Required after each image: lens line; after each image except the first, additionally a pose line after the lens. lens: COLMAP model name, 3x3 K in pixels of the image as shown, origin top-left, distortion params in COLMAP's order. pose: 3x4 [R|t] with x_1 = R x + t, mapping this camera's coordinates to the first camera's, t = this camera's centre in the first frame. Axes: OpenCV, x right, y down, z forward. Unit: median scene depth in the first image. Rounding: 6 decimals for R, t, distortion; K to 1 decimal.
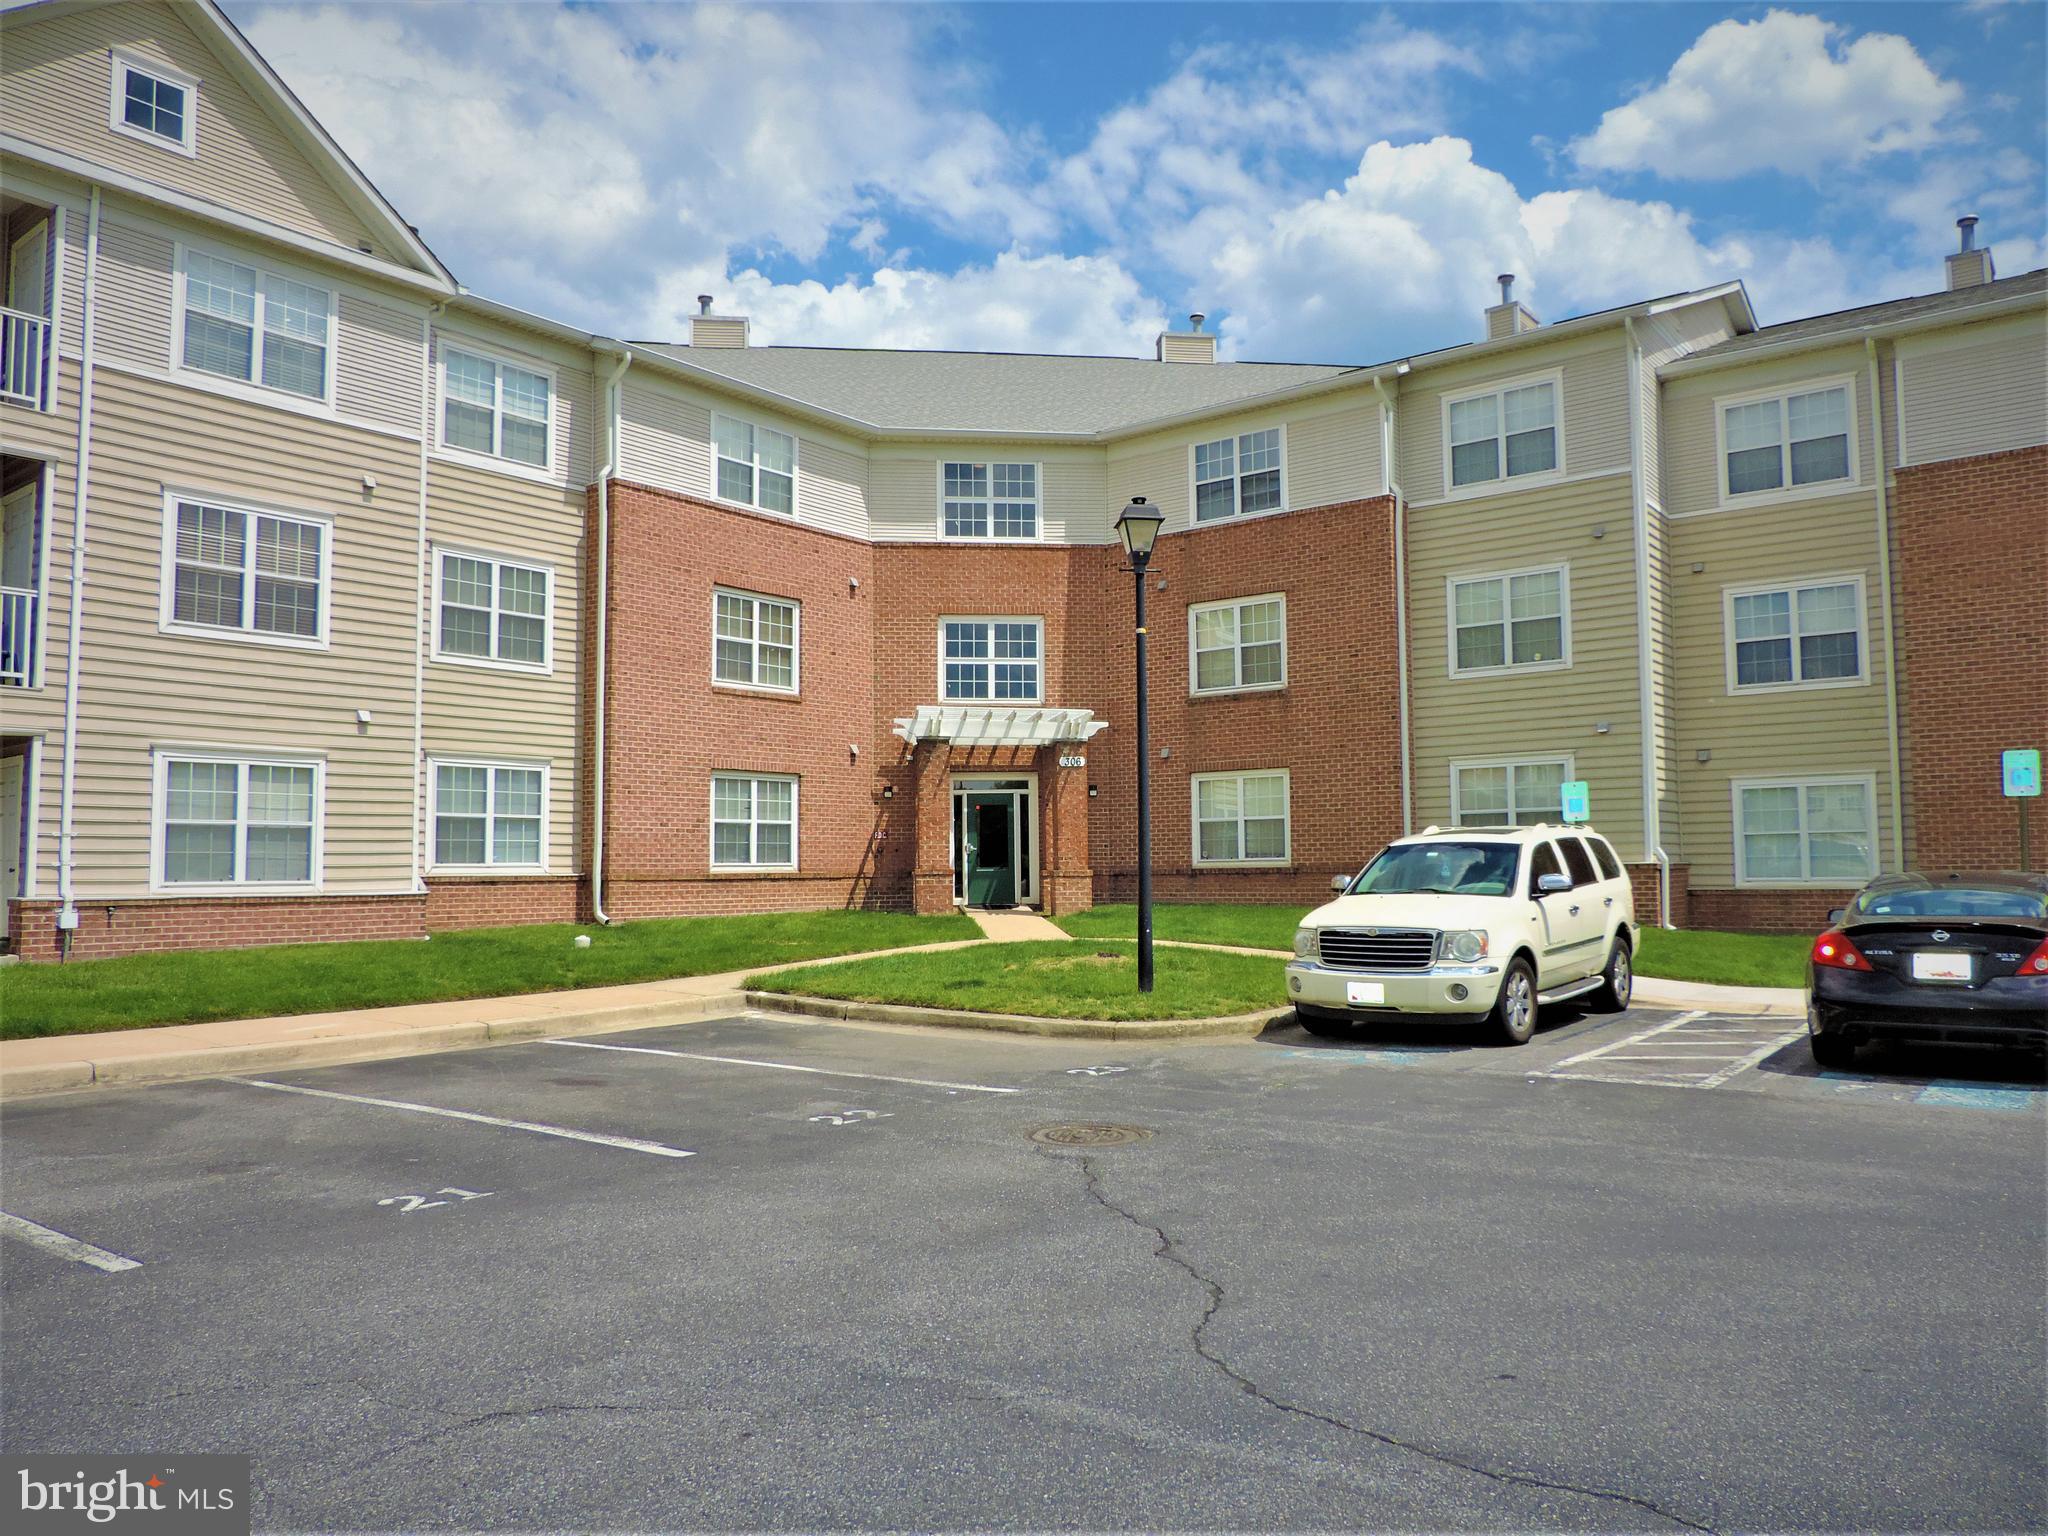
lens RADIAL K [[1458.4, 0, 1024.1], [0, 1458.4, 765.7], [0, 0, 1]] dist [-0.017829, -0.001300]
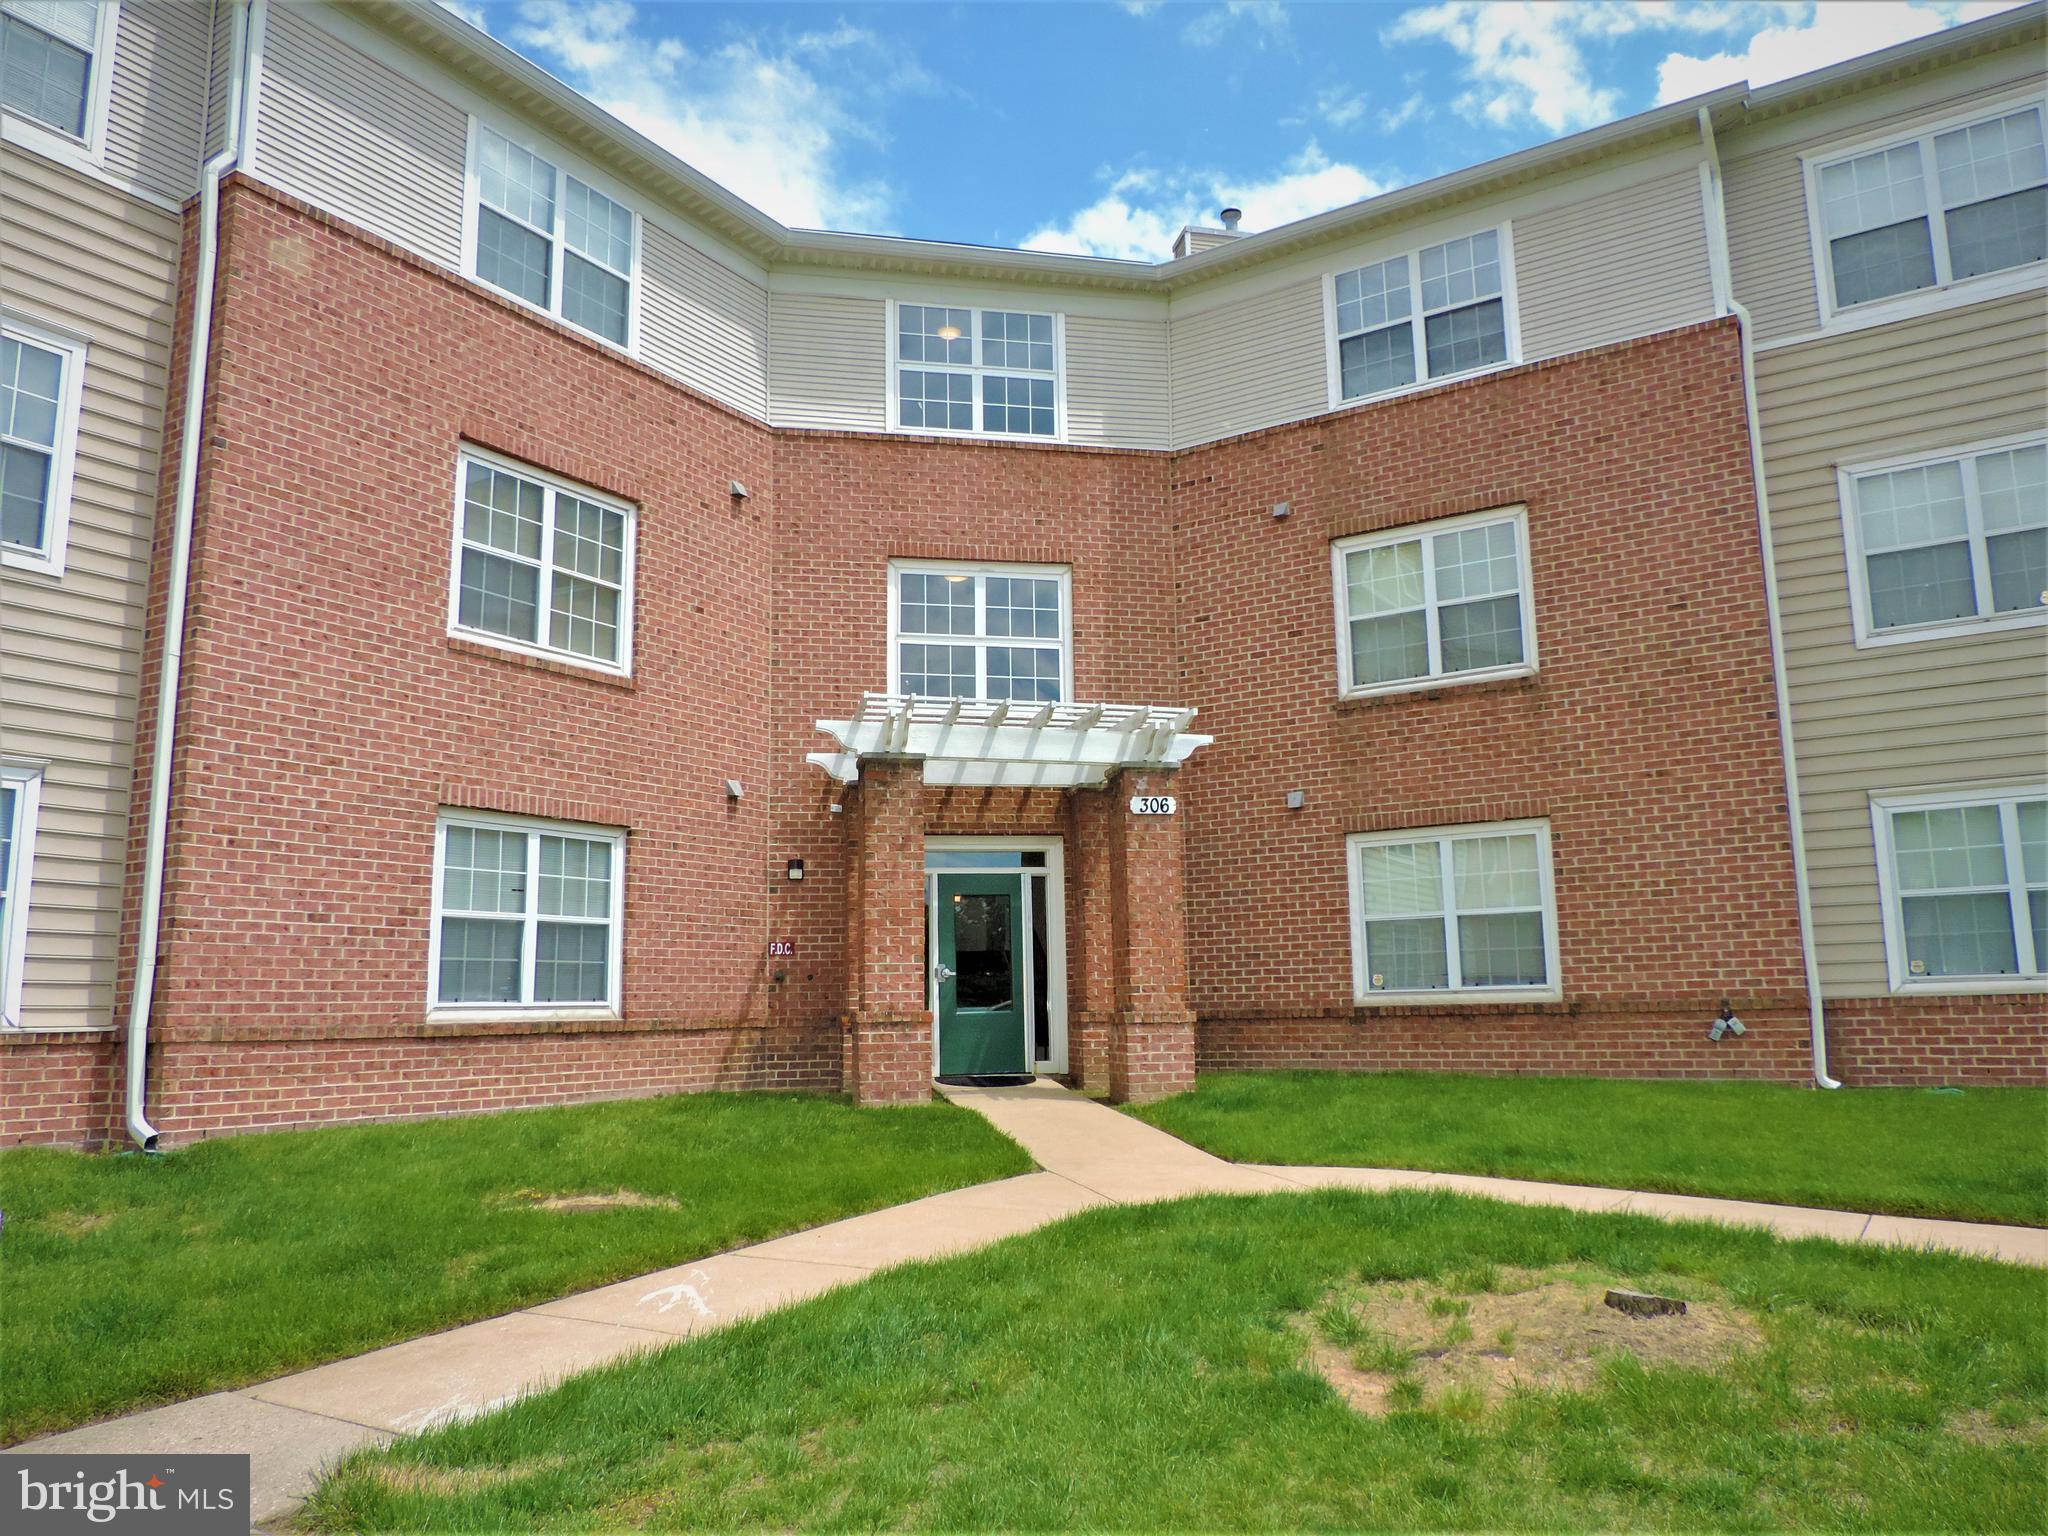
lens RADIAL K [[1458.4, 0, 1023.4], [0, 1458.4, 769.8], [0, 0, 1]] dist [-0.017829, -0.001300]
pose [[0.995450, 0.007582, 0.094986, -0.063945], [0.001194, 0.995759, -0.091988, 0.032890], [-0.095281, 0.091683, 0.991219, 0.473085]]
